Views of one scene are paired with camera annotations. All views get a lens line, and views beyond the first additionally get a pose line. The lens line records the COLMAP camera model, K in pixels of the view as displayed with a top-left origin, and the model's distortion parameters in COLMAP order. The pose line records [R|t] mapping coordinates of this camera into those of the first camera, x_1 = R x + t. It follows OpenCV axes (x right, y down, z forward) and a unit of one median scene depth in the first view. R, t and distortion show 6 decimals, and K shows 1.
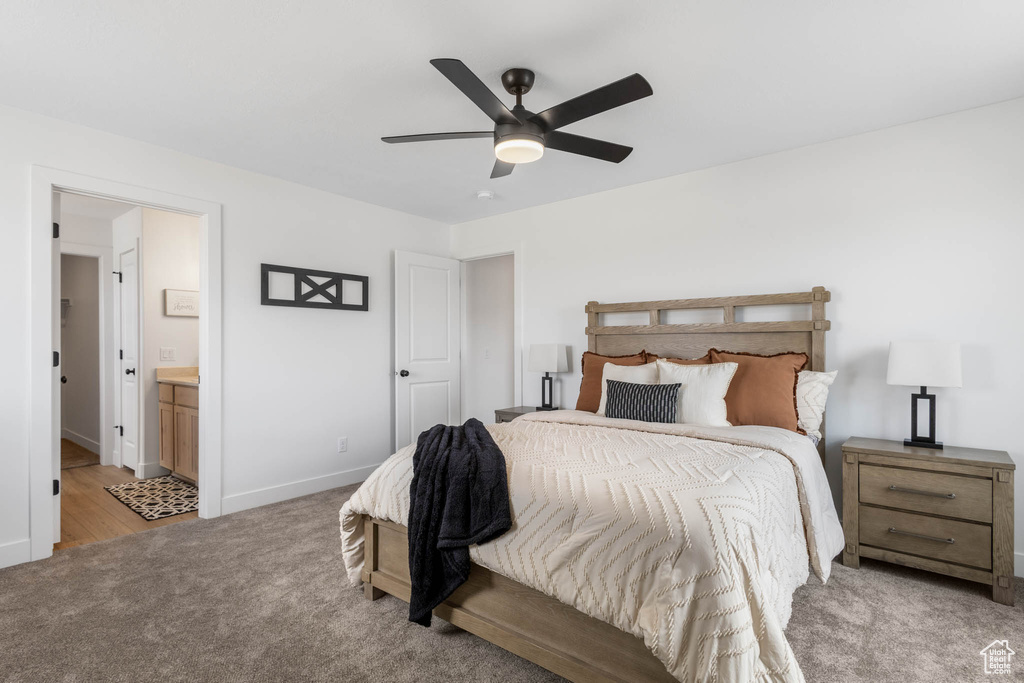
lens RADIAL K [[493.3, 0, 511.3], [0, 493.3, 337.6], [0, 0, 1]] dist [0.003689, -0.000159]
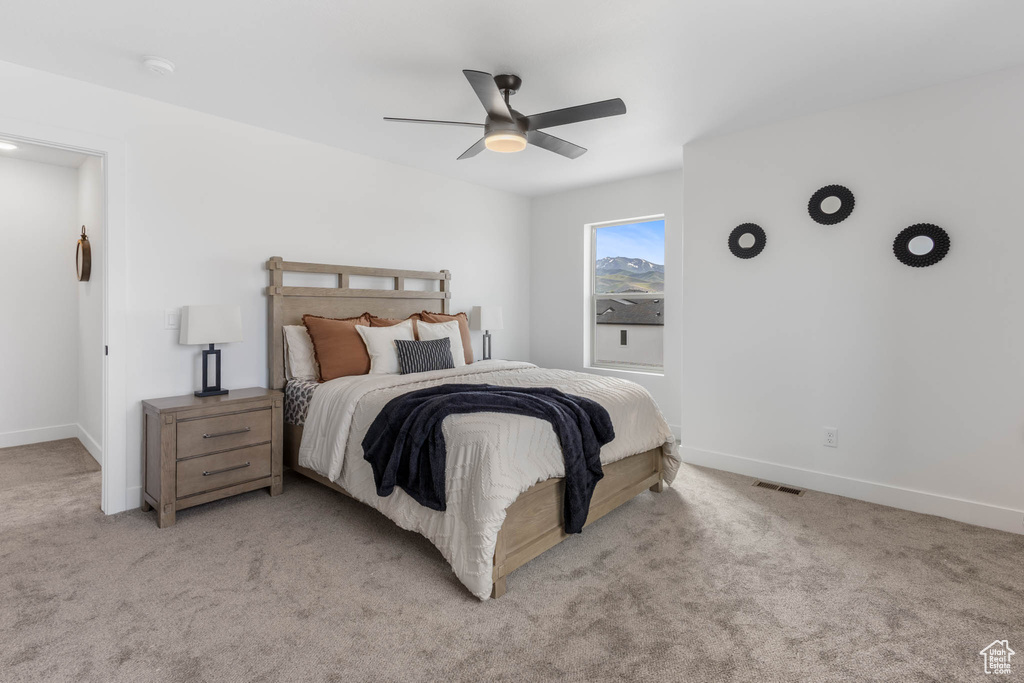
lens RADIAL K [[488.3, 0, 515.6], [0, 488.3, 306.7], [0, 0, 1]] dist [-0.000020, -0.000063]
pose [[0.055485, 0.004512, 0.998449, -0.300388], [-0.016669, 0.999855, -0.003592, 0.004417], [-0.998320, -0.016444, 0.055552, 0.241761]]
